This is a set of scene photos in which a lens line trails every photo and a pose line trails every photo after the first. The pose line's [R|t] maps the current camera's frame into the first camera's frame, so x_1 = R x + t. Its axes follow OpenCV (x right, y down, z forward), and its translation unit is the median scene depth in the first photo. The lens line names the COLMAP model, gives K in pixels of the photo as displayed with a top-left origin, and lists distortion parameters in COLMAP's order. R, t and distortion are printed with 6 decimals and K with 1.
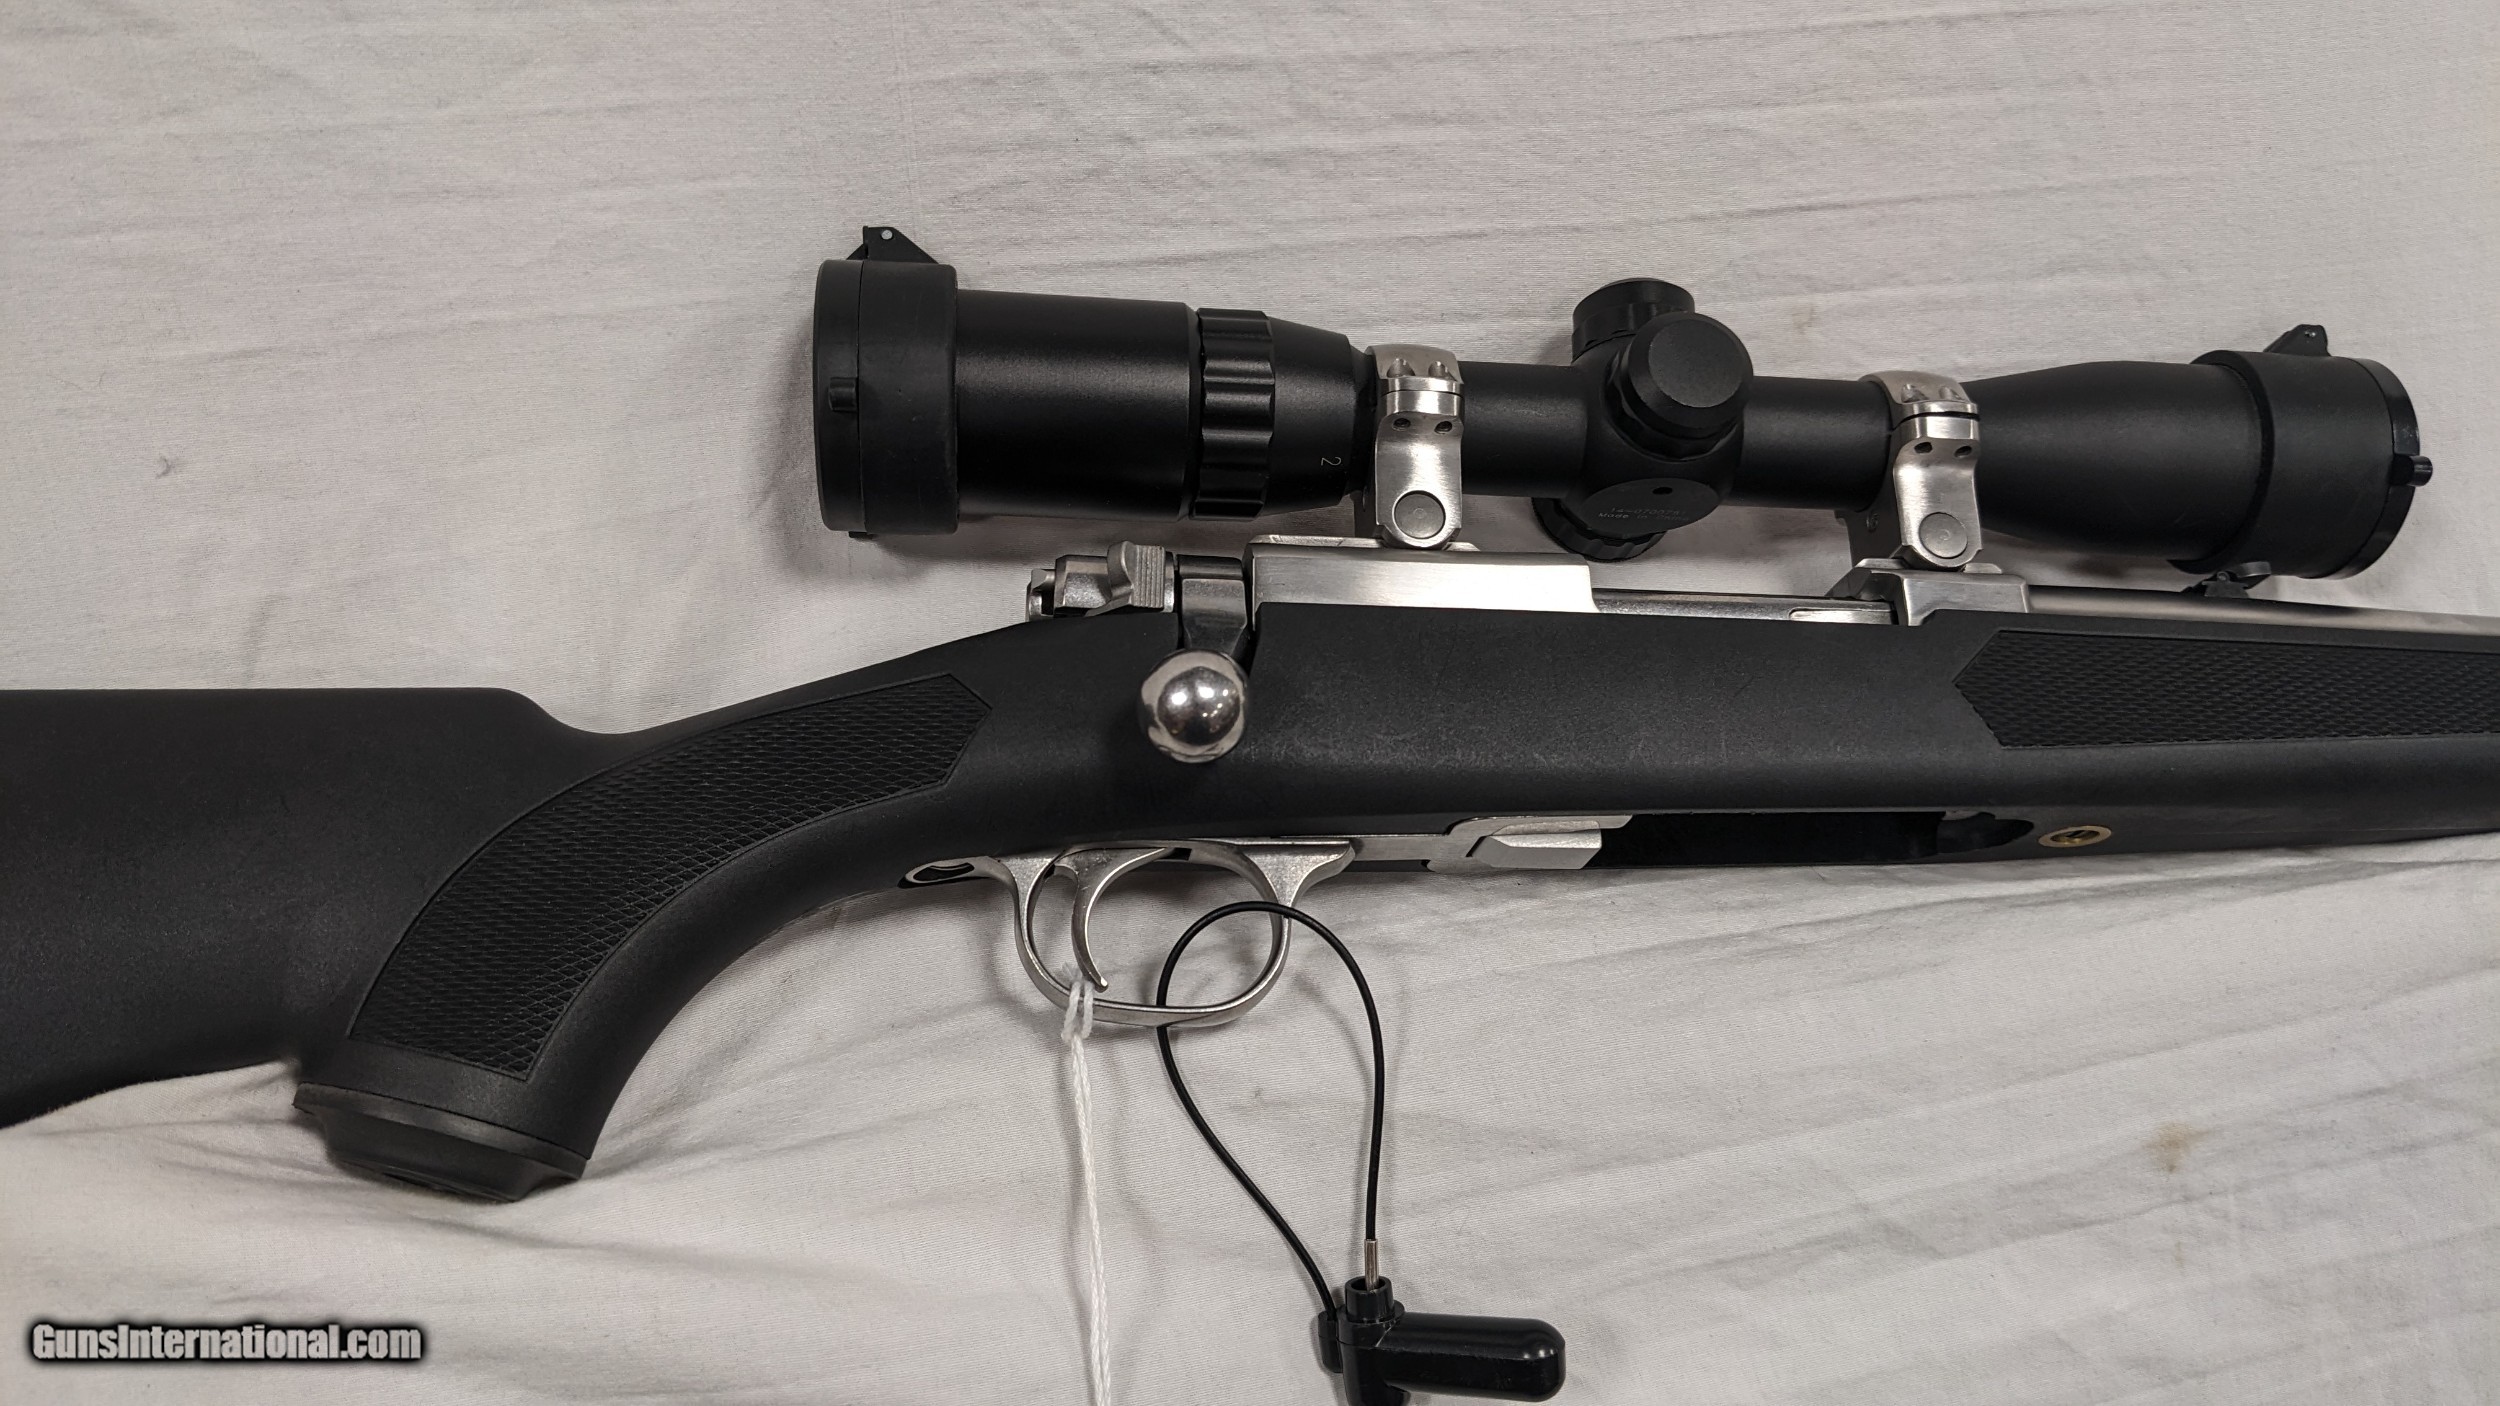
lens RADIAL K [[2080.0, 0, 1270.9], [0, 2080.0, 726.7], [0, 0, 1]] dist [0.037290, -0.106894]
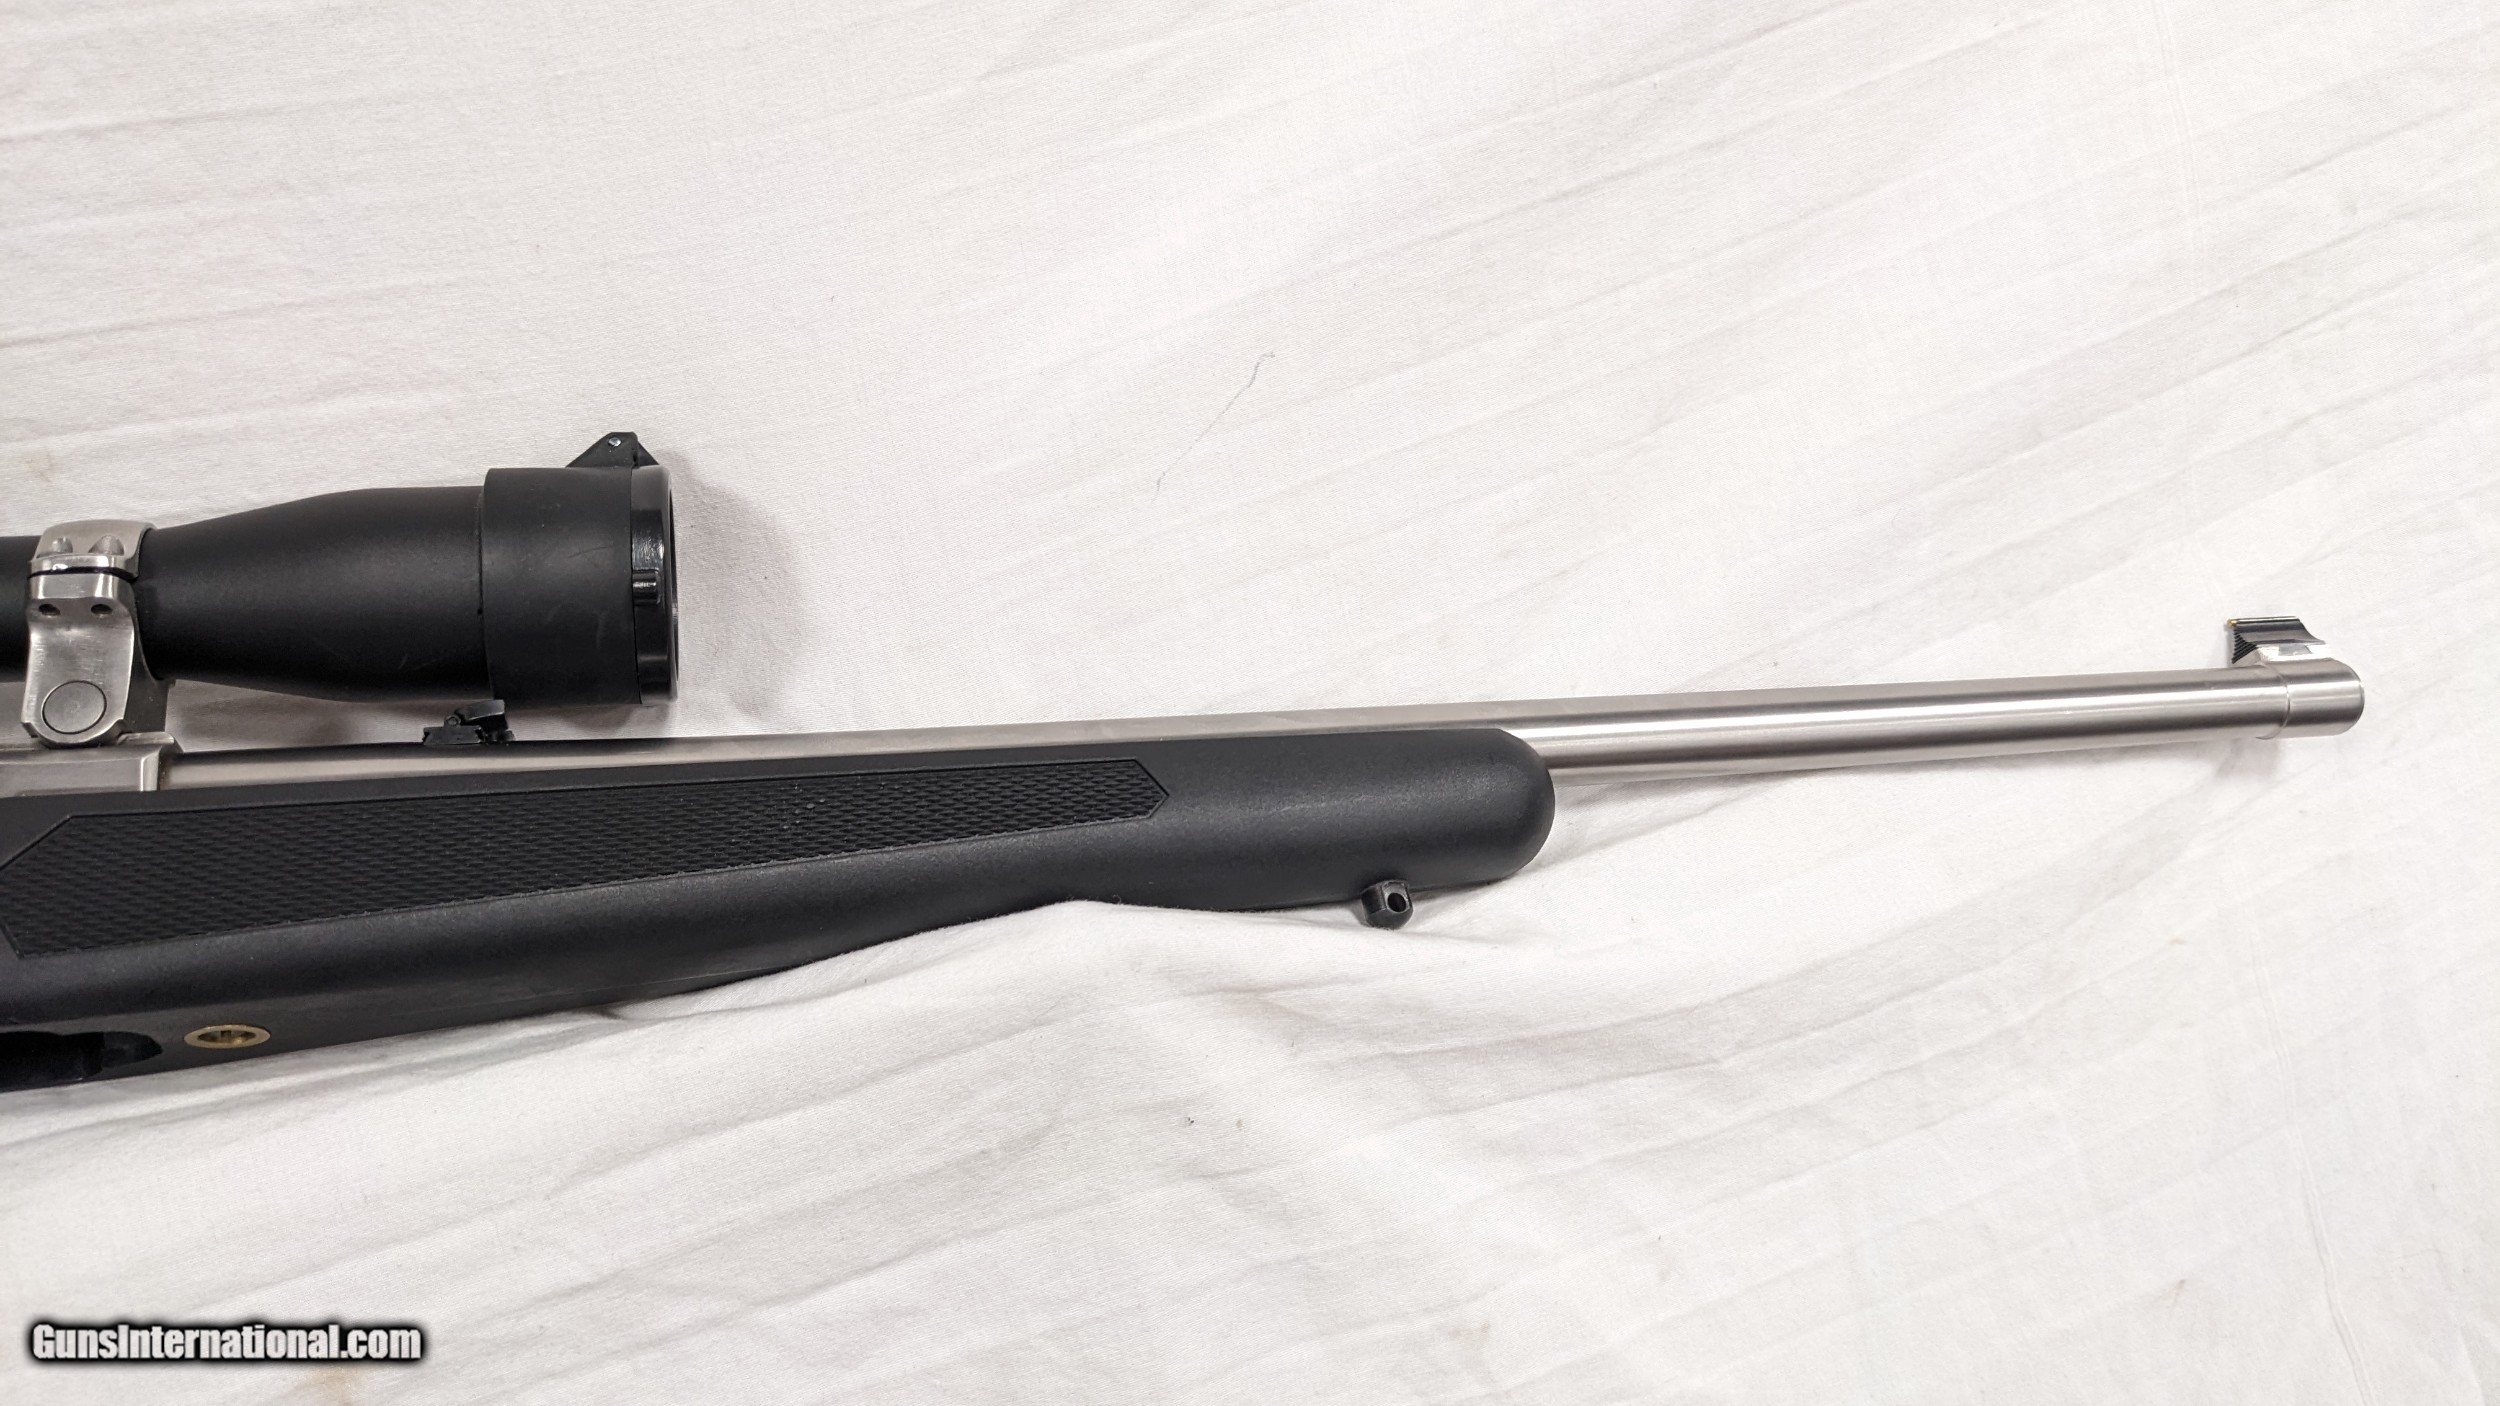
lens RADIAL K [[2030.6, 0, 1224.4], [0, 2030.6, 699.2], [0, 0, 1]] dist [0.073572, -0.137604]
pose [[0.988128, -0.087052, 0.126592, 0.714926], [0.092481, 0.995002, -0.037655, -0.017912], [-0.122682, 0.048915, 0.991240, 0.081765]]
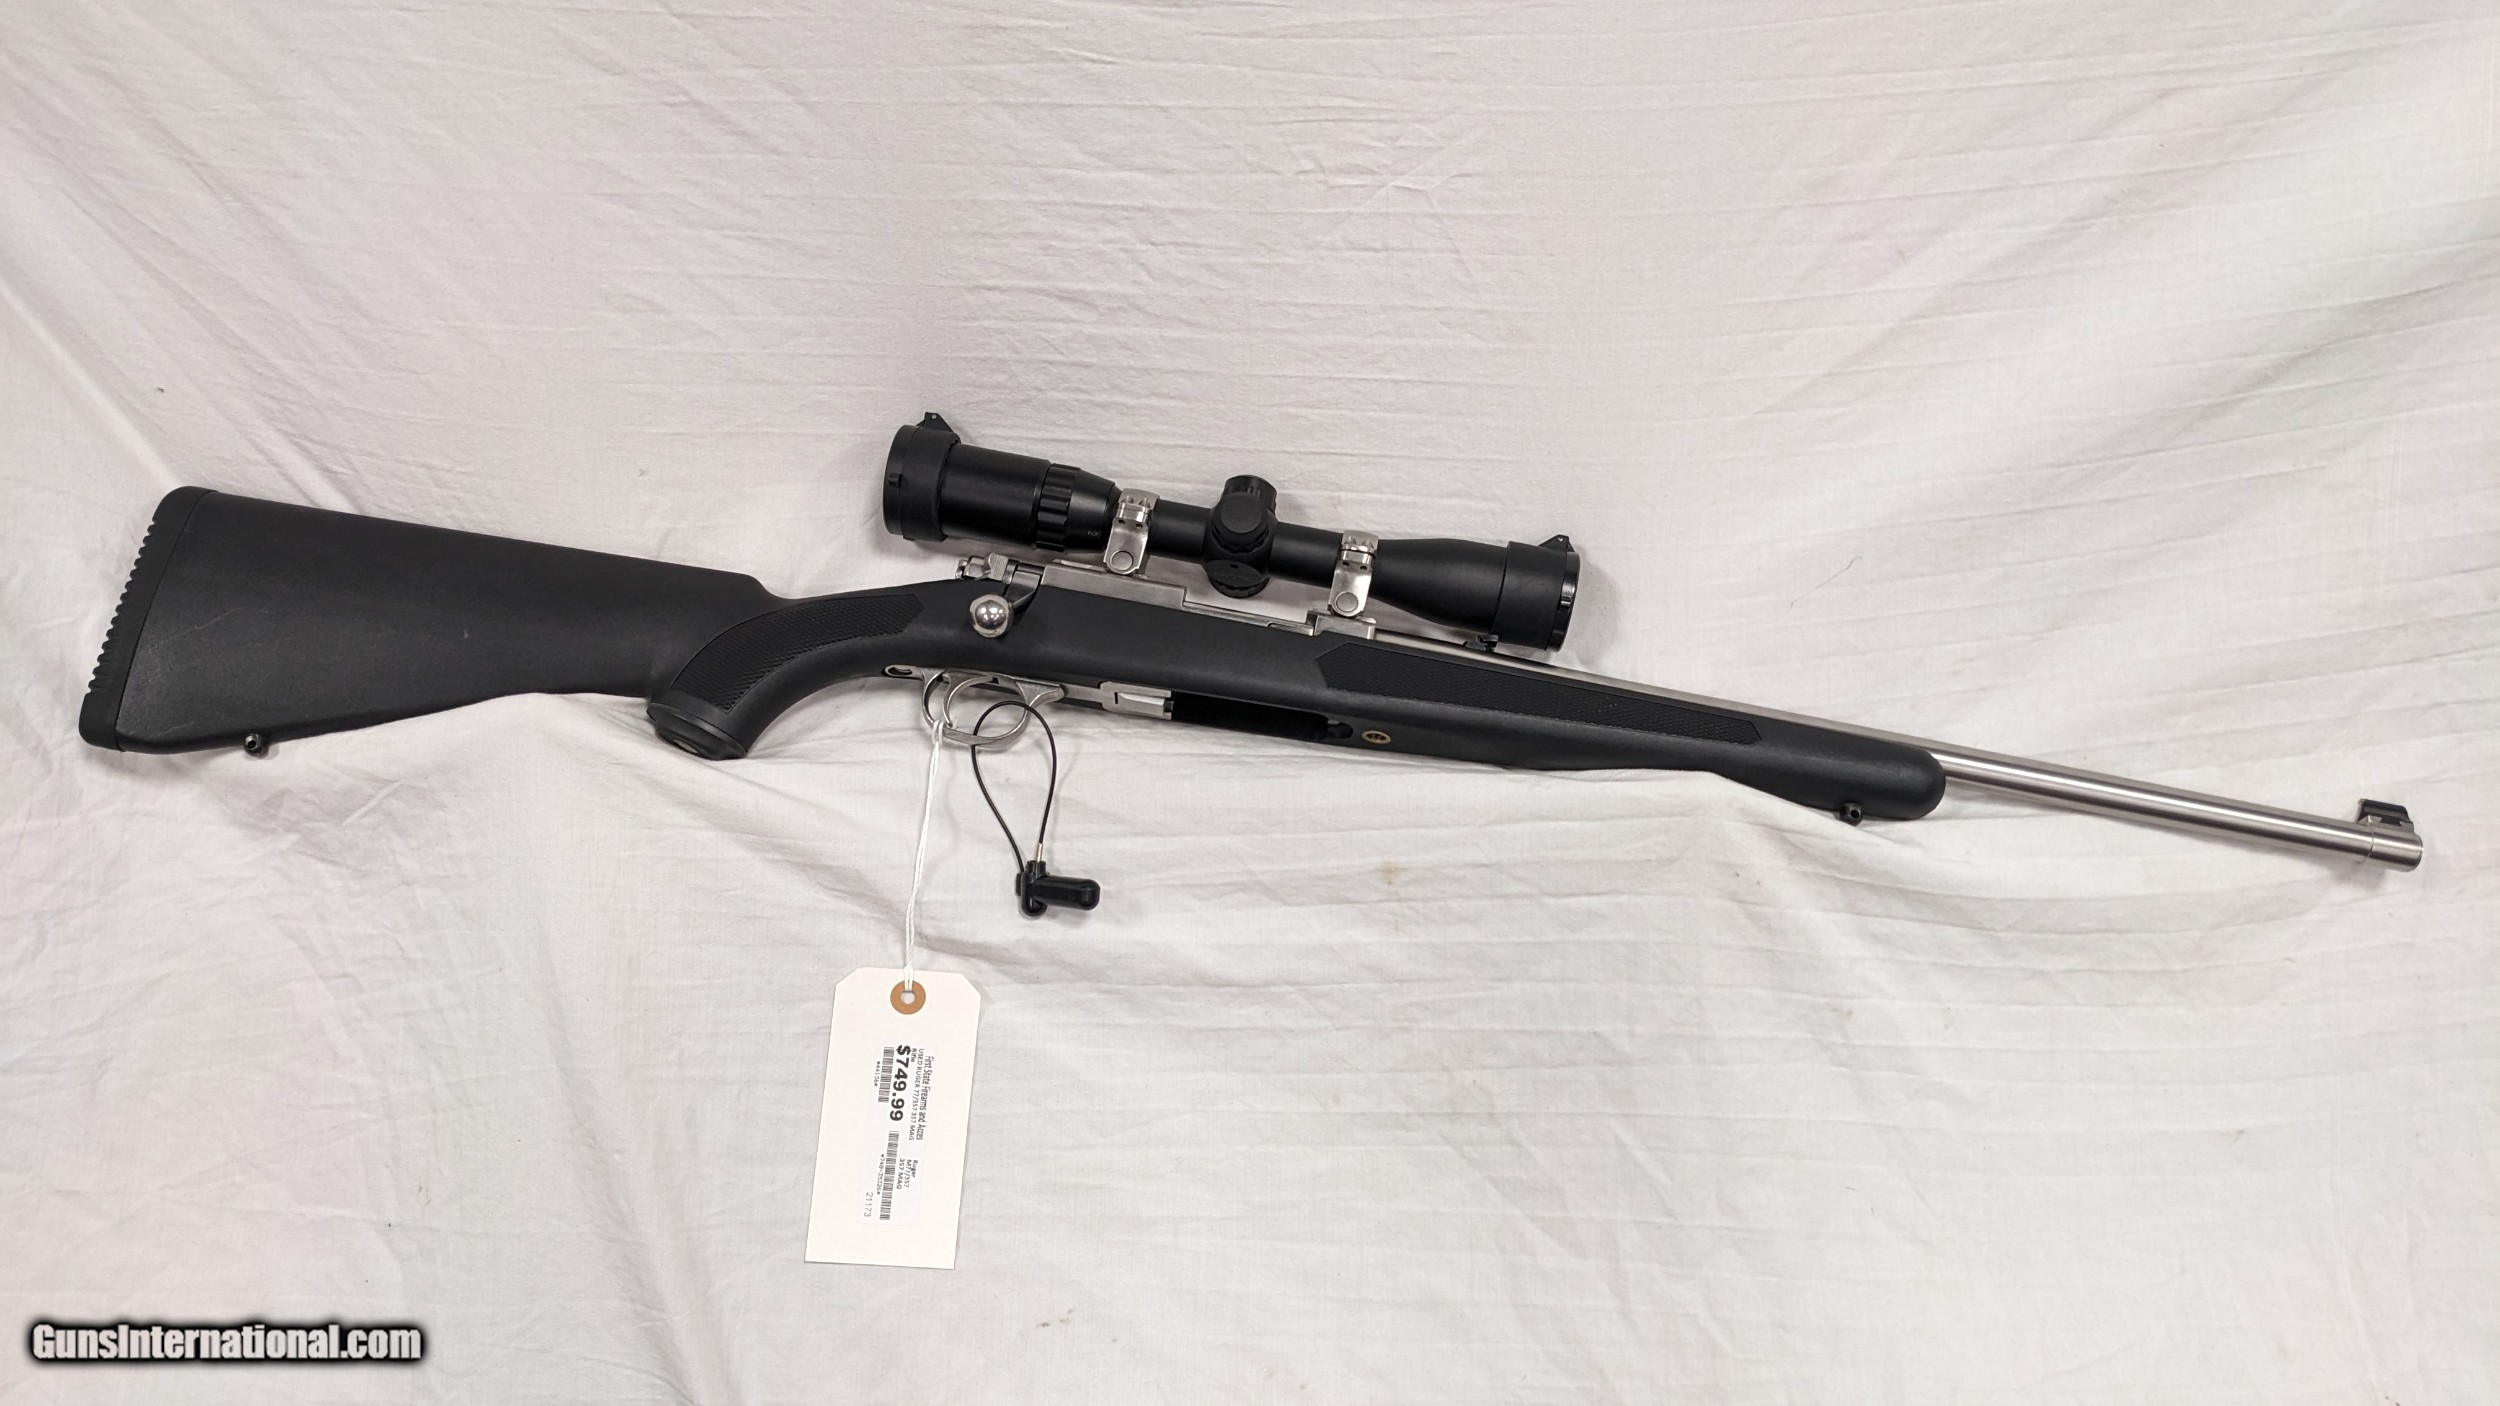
lens RADIAL K [[2030.6, 0, 1224.4], [0, 2030.6, 699.2], [0, 0, 1]] dist [0.073572, -0.137604]
pose [[0.972867, 0.150022, -0.176137, 0.620690], [-0.158619, 0.986694, -0.035712, 0.119975], [0.168436, 0.062681, 0.983718, -1.268895]]
